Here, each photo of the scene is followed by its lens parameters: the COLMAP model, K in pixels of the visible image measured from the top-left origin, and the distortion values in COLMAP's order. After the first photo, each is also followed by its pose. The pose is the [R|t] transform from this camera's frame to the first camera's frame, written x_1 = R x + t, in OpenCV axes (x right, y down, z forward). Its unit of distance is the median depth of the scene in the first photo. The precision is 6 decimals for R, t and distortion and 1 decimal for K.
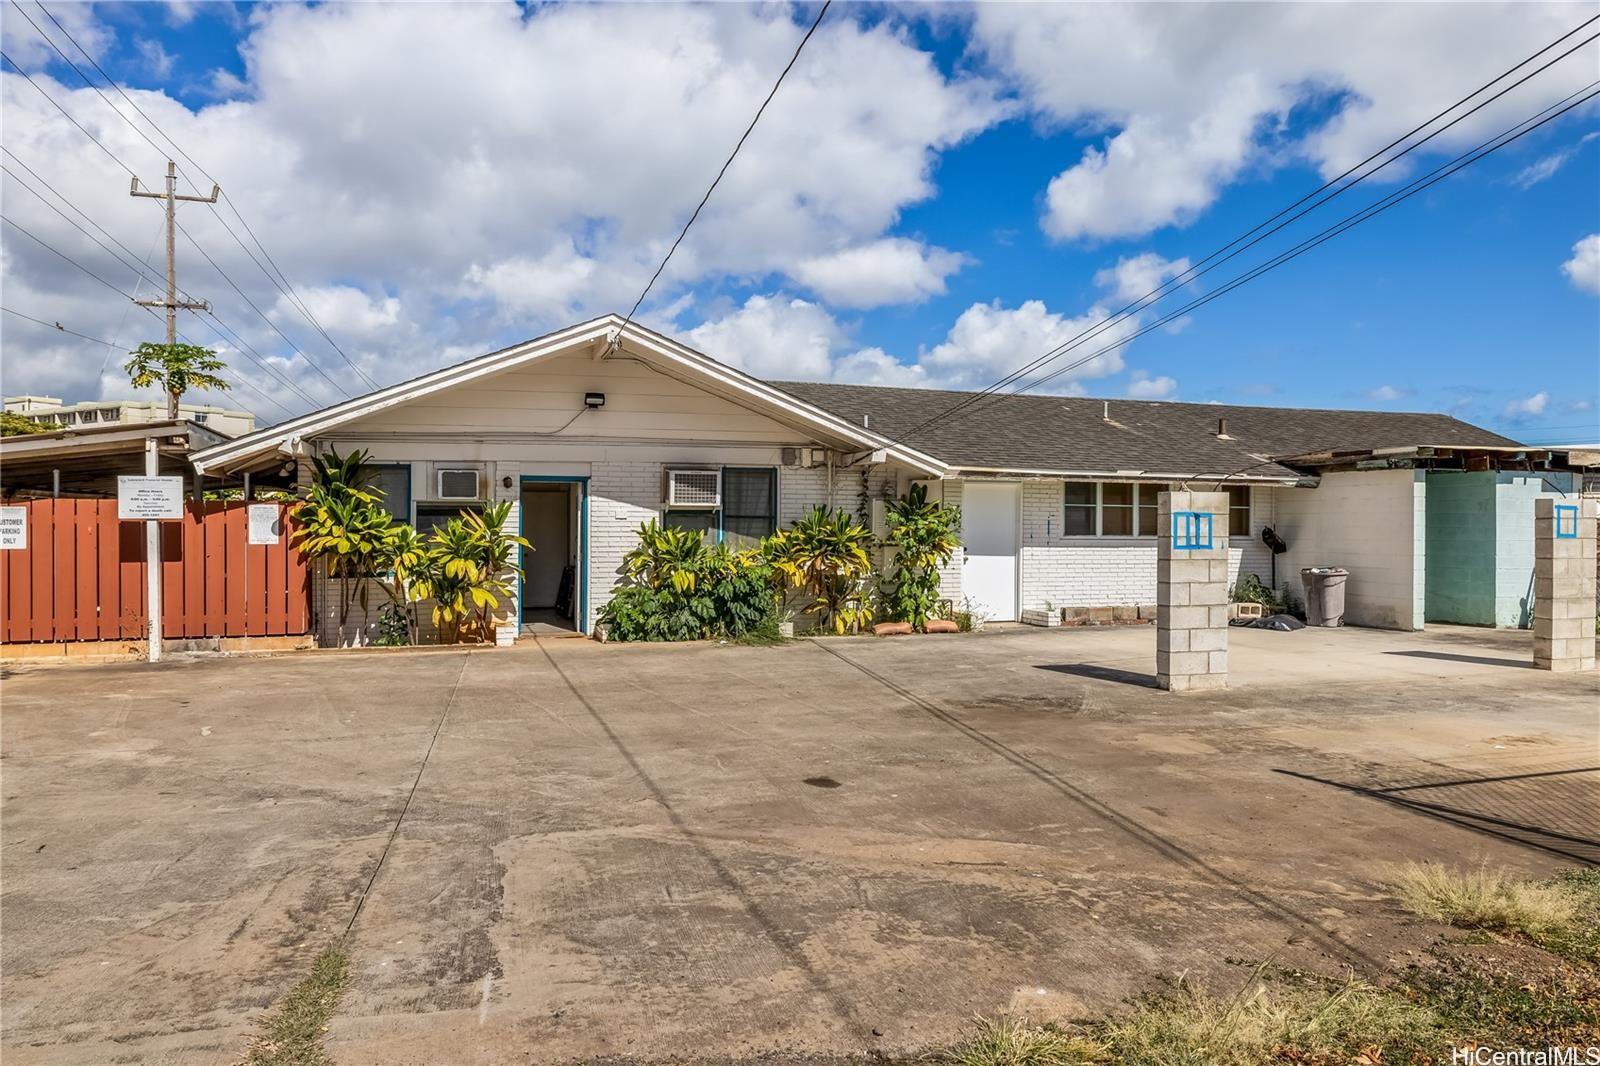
lens RADIAL K [[1012.7, 0, 800.0], [0, 1012.7, 533.0], [0, 0, 1]] dist [0.002247, 0.000552]
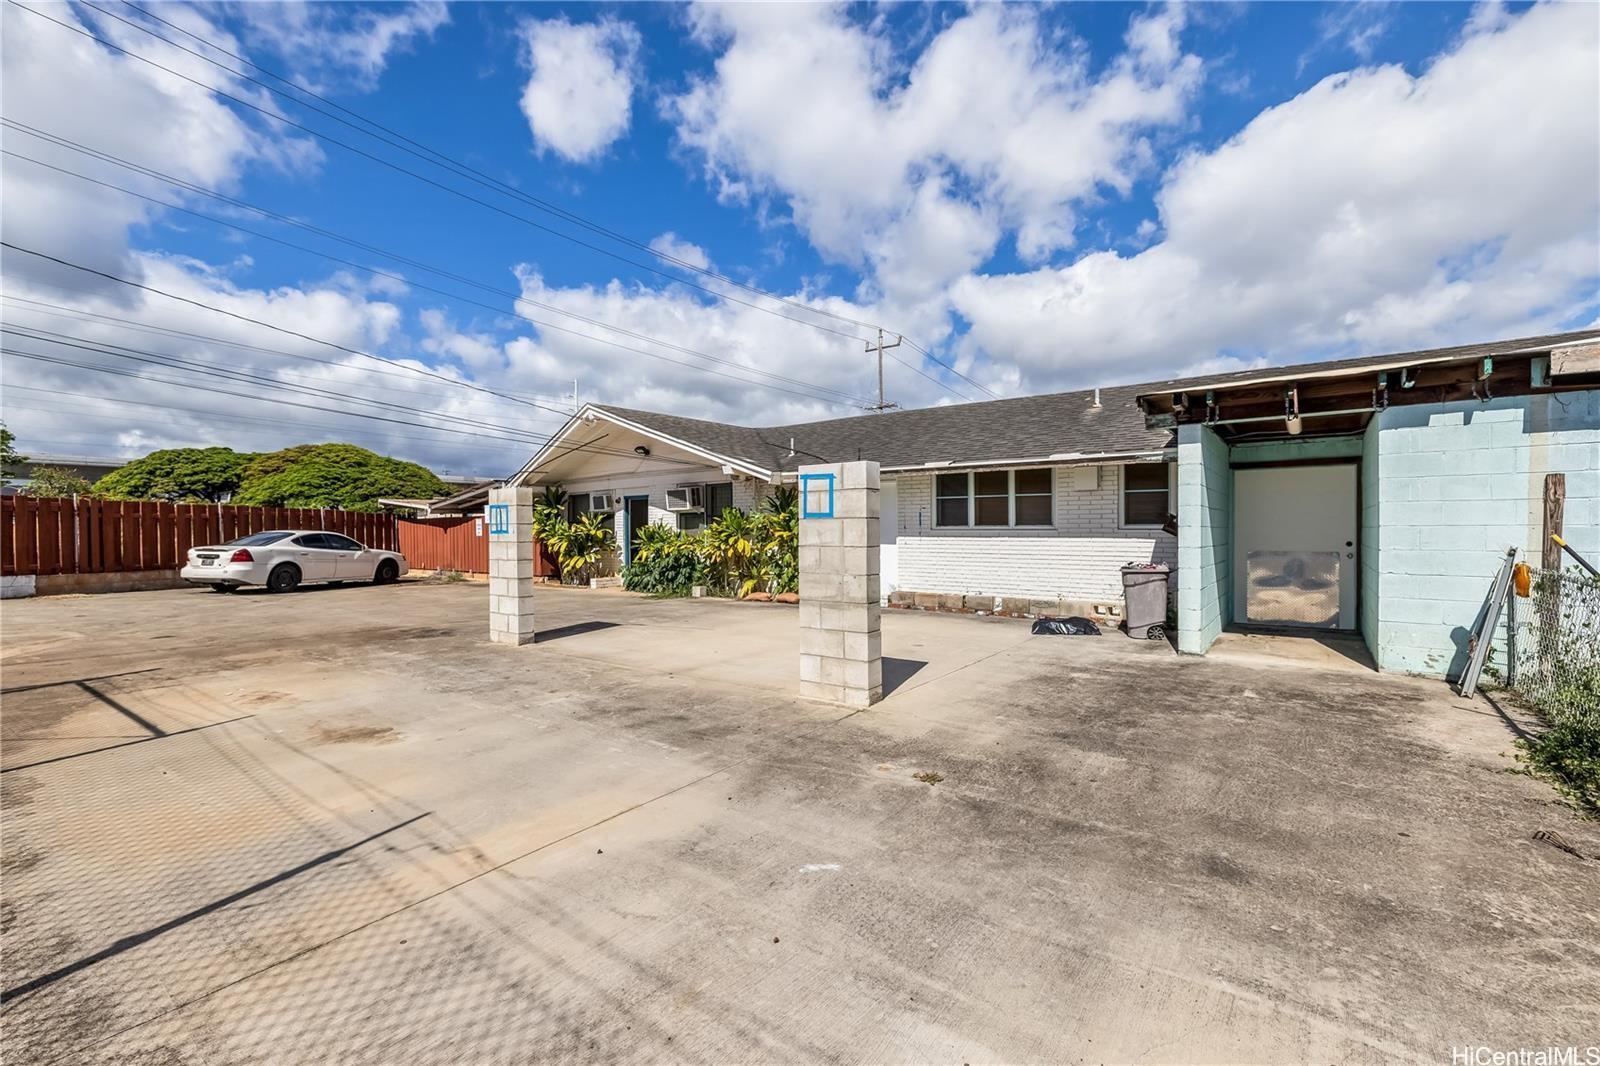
lens RADIAL K [[672.8, 0, 800.0], [0, 672.8, 533.0], [0, 0, 1]] dist [-0.015974, -0.000086]
pose [[0.596256, -0.004604, -0.802781, 0.788847], [0.004730, 0.999986, -0.002222, 0.011486], [0.802780, -0.002472, 0.596270, 0.484842]]
